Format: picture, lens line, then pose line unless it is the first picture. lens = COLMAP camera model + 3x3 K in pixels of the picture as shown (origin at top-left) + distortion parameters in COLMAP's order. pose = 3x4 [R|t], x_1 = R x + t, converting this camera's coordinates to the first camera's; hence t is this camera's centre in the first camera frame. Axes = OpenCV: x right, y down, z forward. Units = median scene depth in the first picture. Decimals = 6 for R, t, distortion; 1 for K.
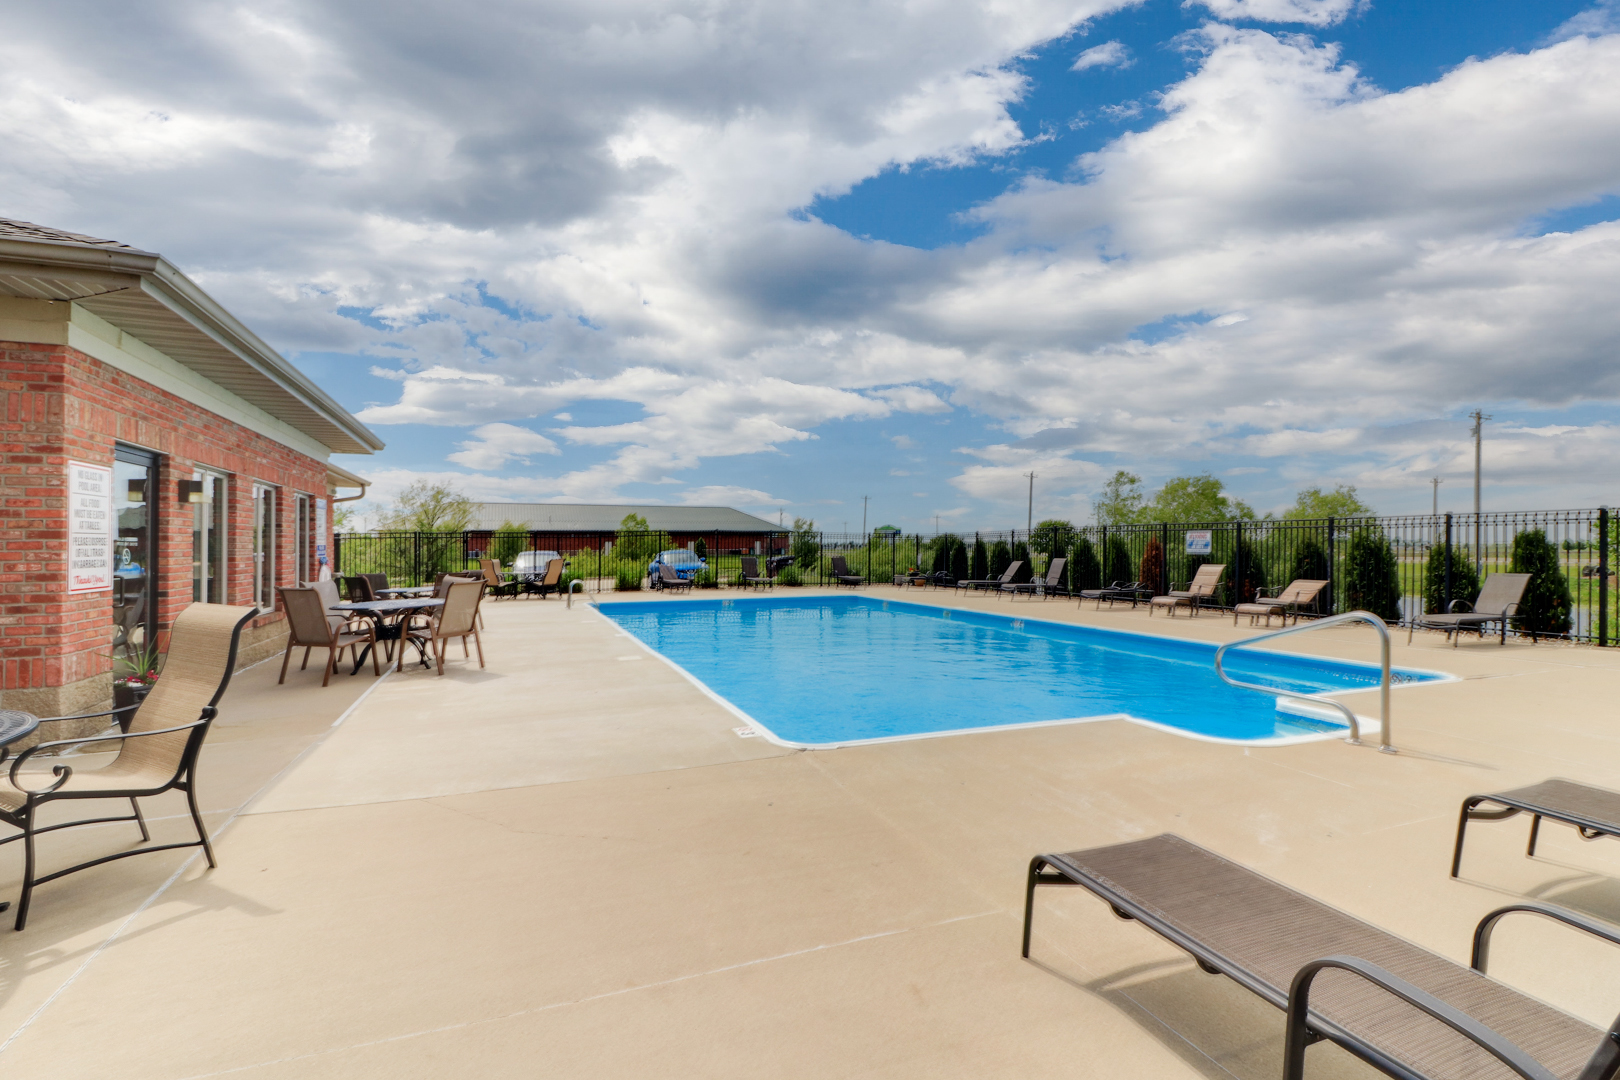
lens RADIAL K [[760.7, 0, 809.1], [0, 760.7, 544.2], [0, 0, 1]] dist [0.002269, 0.000146]
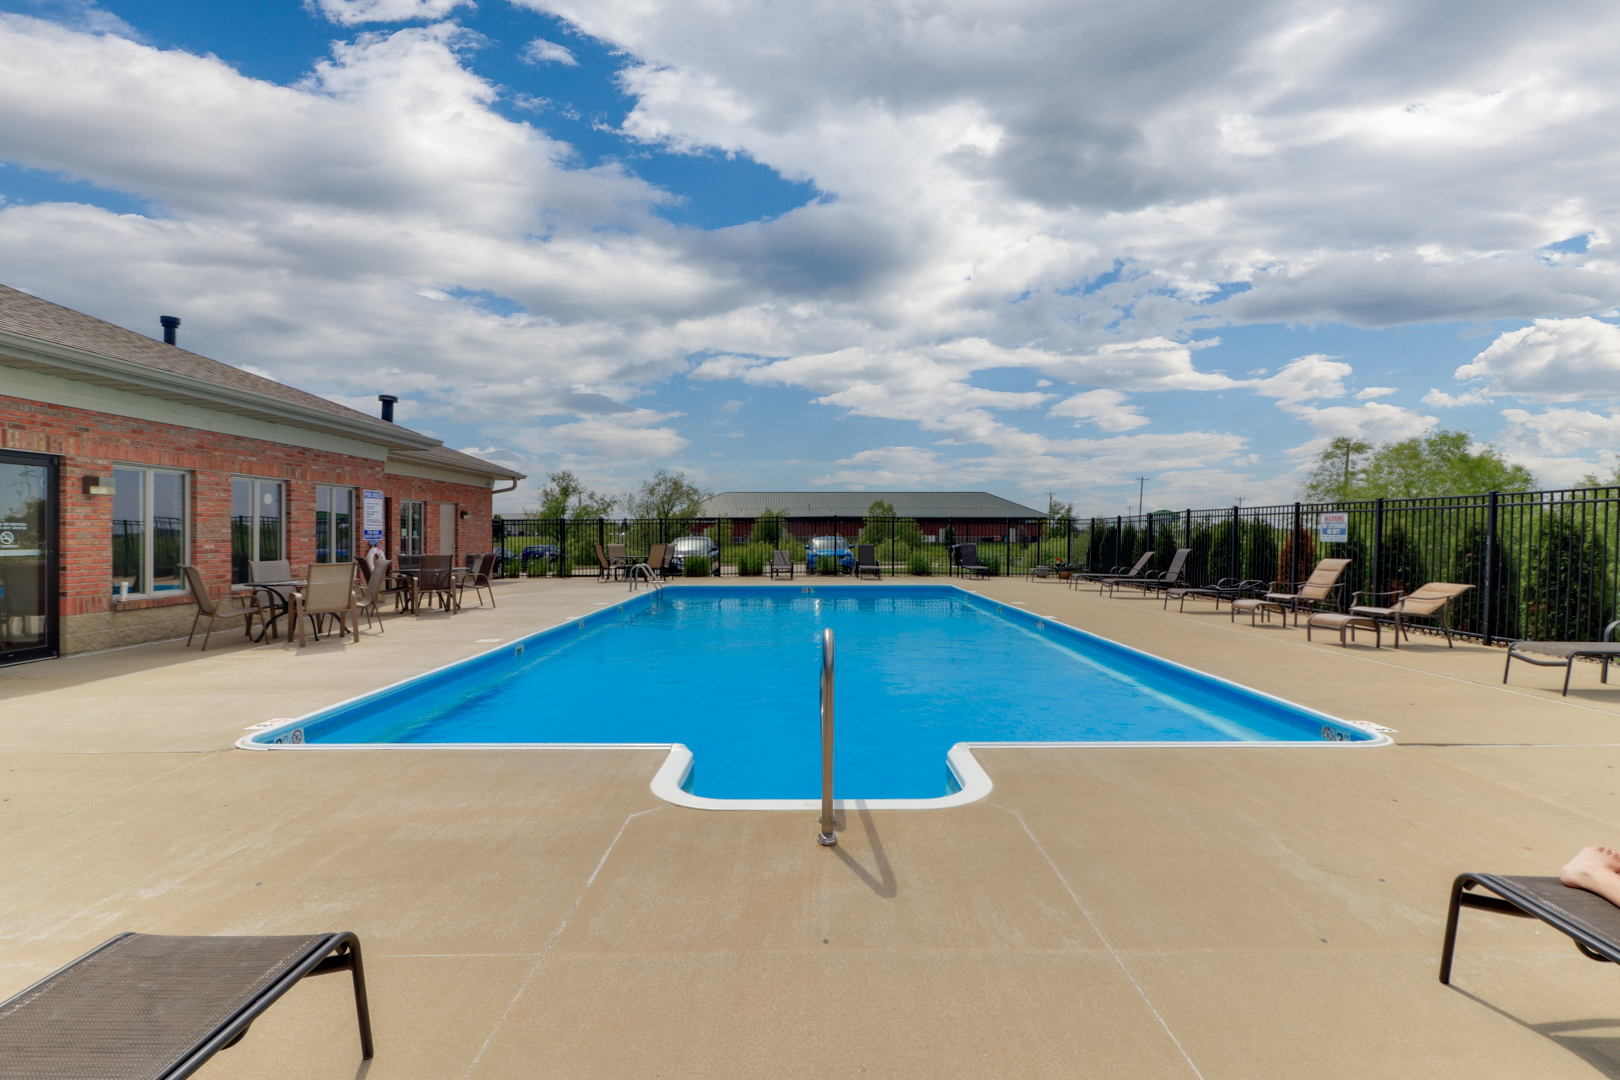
lens RADIAL K [[760.7, 0, 810.5], [0, 760.7, 539.7], [0, 0, 1]] dist [0.002269, 0.000146]
pose [[0.934827, 0.006236, -0.355050, 0.199689], [-0.001977, 0.999922, 0.012358, 0.000157], [0.355099, -0.010850, 0.934766, 0.076379]]
